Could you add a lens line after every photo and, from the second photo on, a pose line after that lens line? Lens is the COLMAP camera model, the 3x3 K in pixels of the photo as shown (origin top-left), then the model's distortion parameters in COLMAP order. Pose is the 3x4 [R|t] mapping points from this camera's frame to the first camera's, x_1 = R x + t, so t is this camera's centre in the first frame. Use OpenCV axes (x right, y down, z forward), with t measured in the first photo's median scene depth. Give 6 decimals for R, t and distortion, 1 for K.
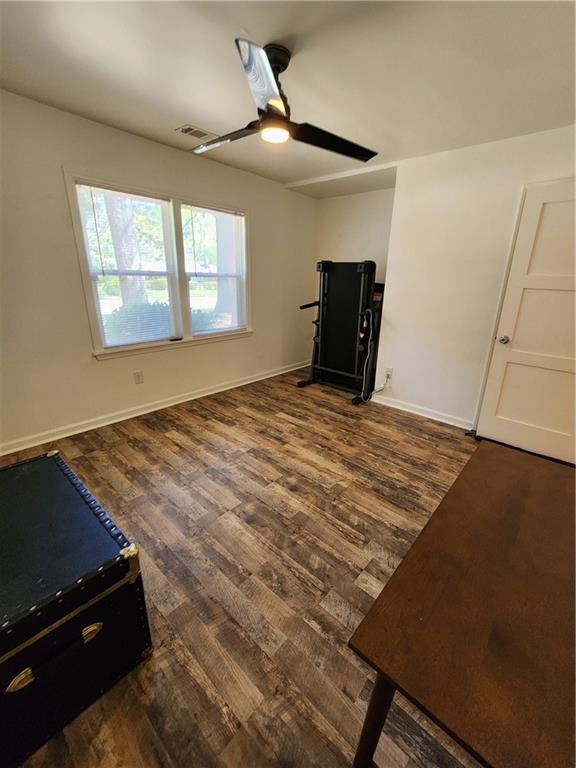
lens RADIAL K [[315.4, 0, 305.4], [0, 315.4, 379.8], [0, 0, 1]] dist [-0.000669, -0.000781]
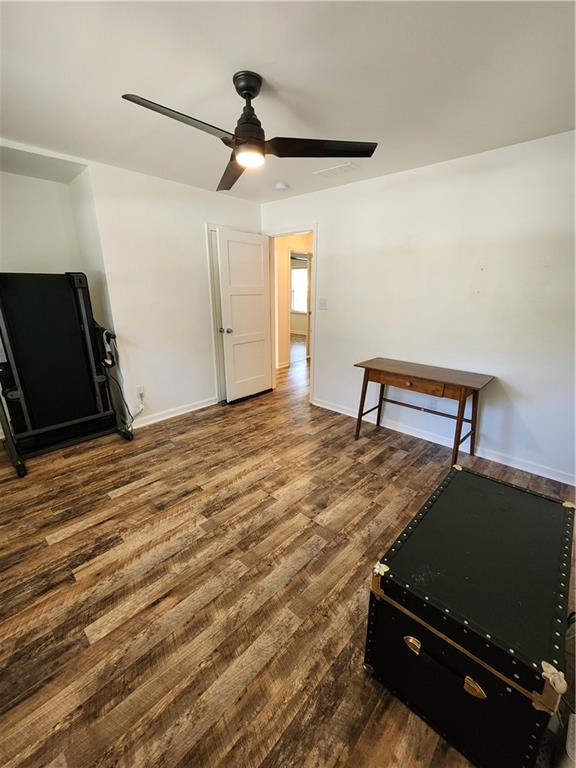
lens RADIAL K [[315.4, 0, 293.1], [0, 315.4, 378.8], [0, 0, 1]] dist [-0.000669, -0.000781]
pose [[0.048706, -0.308085, 0.950111, -0.791657], [0.317801, 0.906585, 0.277680, -0.230057], [-0.946906, 0.288422, 0.142066, 0.563962]]
